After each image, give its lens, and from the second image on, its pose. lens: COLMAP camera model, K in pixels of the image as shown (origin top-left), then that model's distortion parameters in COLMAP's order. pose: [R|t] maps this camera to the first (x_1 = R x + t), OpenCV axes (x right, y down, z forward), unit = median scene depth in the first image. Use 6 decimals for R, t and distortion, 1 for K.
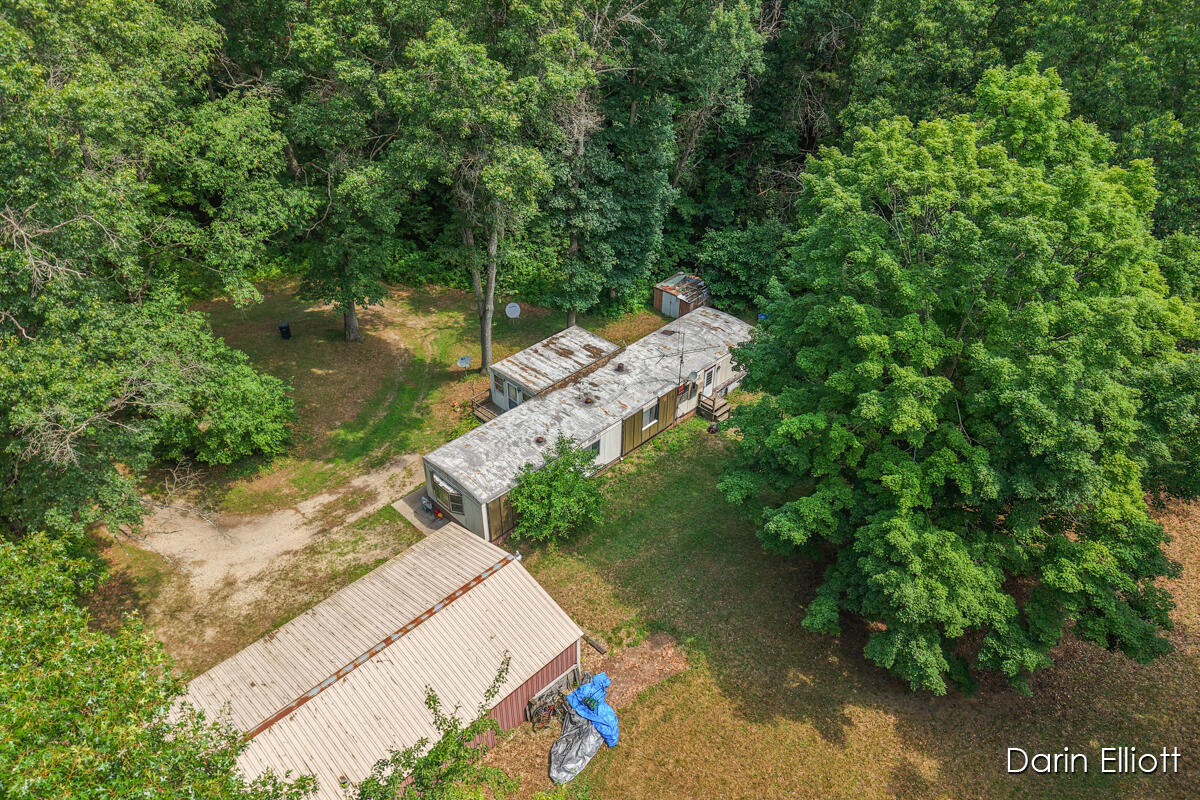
lens RADIAL K [[805.3, 0, 608.7], [0, 805.3, 395.2], [0, 0, 1]] dist [0.037684, -0.025178]
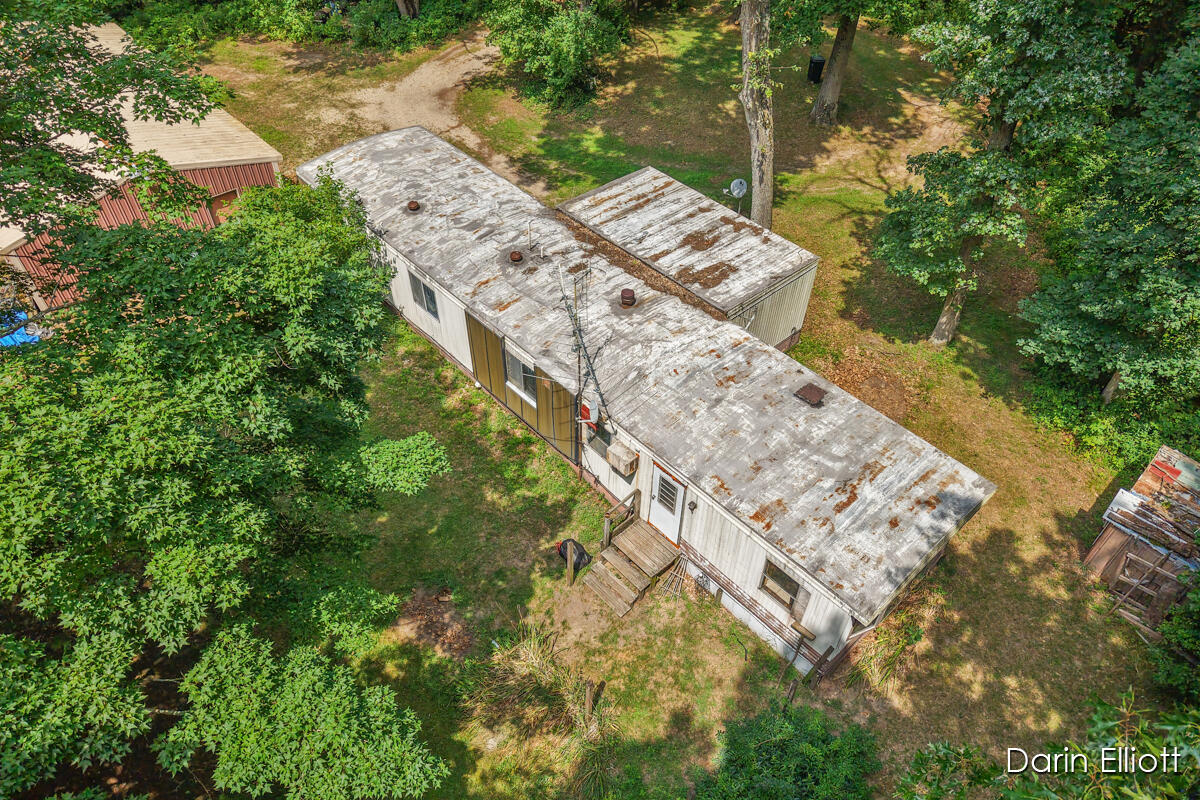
lens RADIAL K [[805.3, 0, 607.6], [0, 805.3, 420.0], [0, 0, 1]] dist [0.037684, -0.025178]
pose [[-0.051268, 0.702100, -0.710230, 0.408103], [-0.597025, 0.548550, 0.585367, -0.269991], [0.800583, 0.454036, 0.391049, 0.895032]]
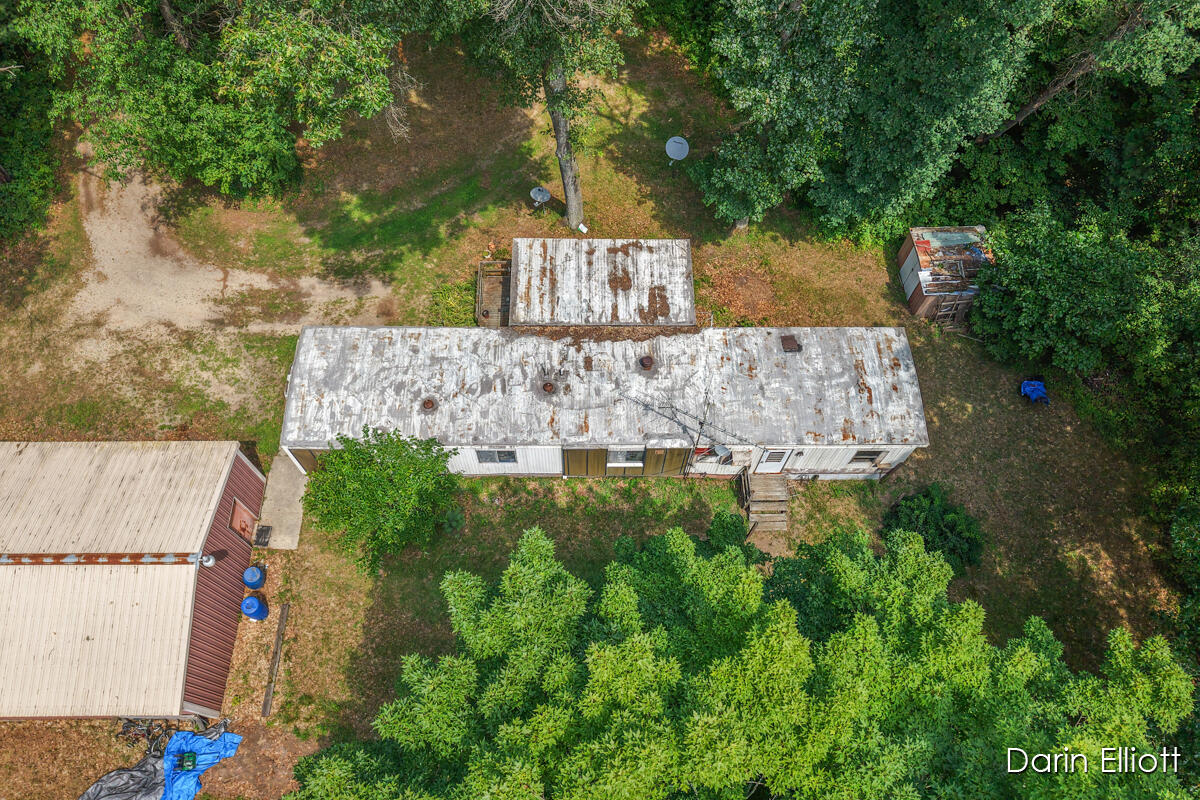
lens RADIAL K [[805.3, 0, 606.7], [0, 805.3, 409.0], [0, 0, 1]] dist [0.037684, -0.025178]
pose [[0.709207, 0.630088, -0.316251, 0.223086], [-0.420289, 0.738024, 0.527899, -0.339993], [0.566024, -0.241473, 0.788231, 0.515699]]
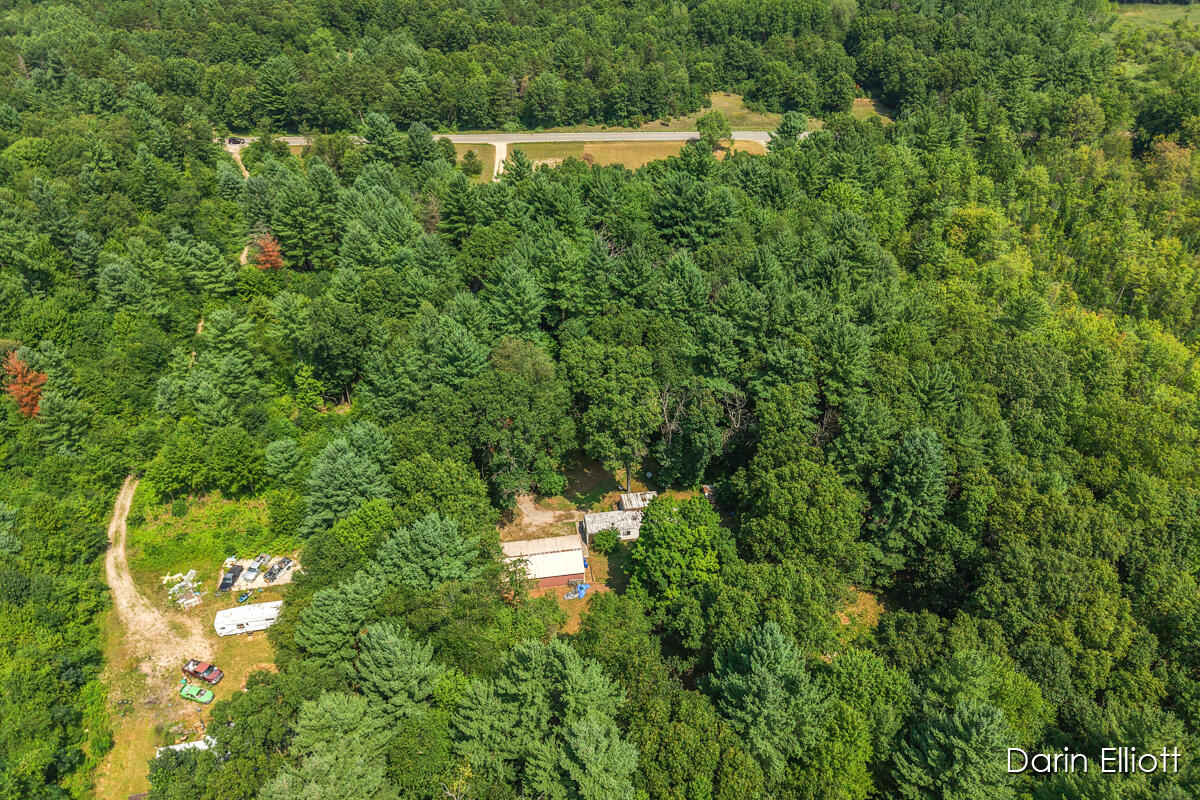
lens RADIAL K [[805.3, 0, 598.2], [0, 805.3, 395.9], [0, 0, 1]] dist [0.037684, -0.025178]
pose [[0.799638, 0.351845, -0.486605, 1.298764], [-0.343868, 0.932638, 0.109276, -0.778312], [0.492274, 0.079947, 0.866761, -2.004590]]
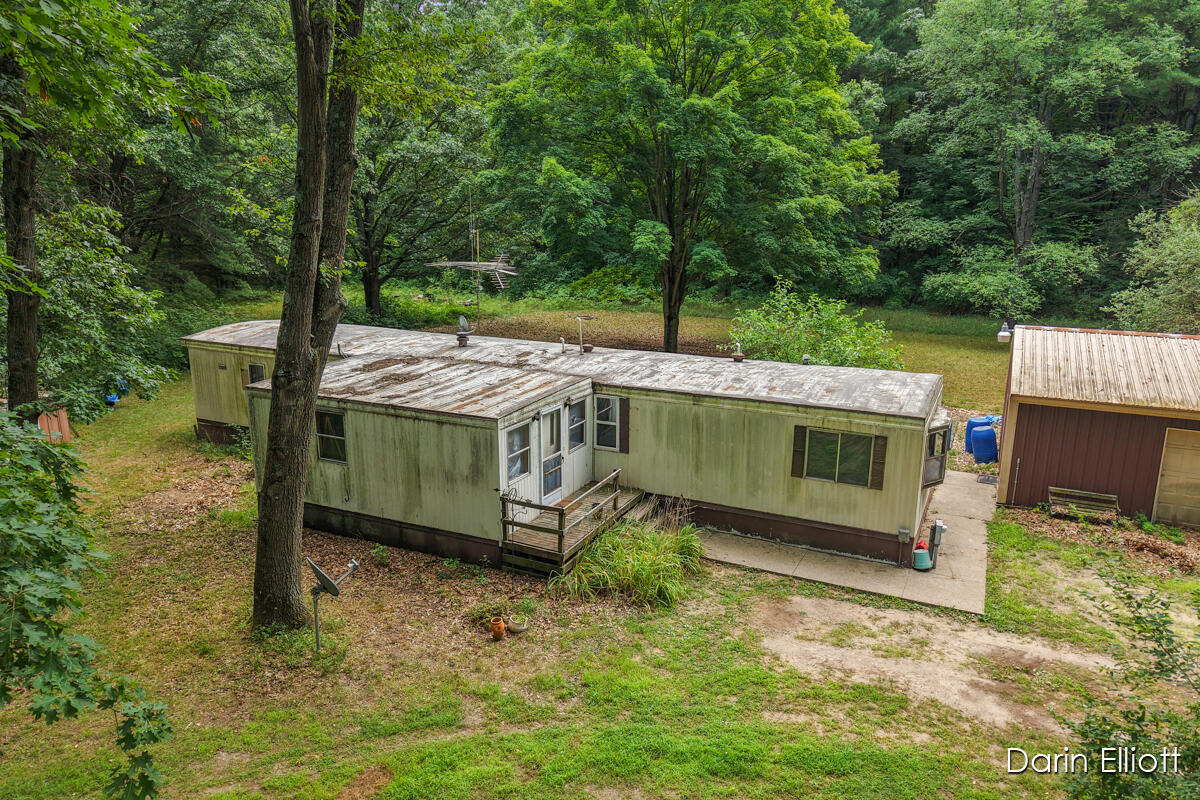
lens RADIAL K [[805.3, 0, 599.4], [0, 805.3, 392.2], [0, 0, 1]] dist [0.037684, -0.025178]
pose [[-0.326675, -0.239451, 0.914301, -0.500288], [0.542849, 0.744359, 0.388901, -0.163891], [-0.773691, 0.623372, -0.113178, 1.069776]]
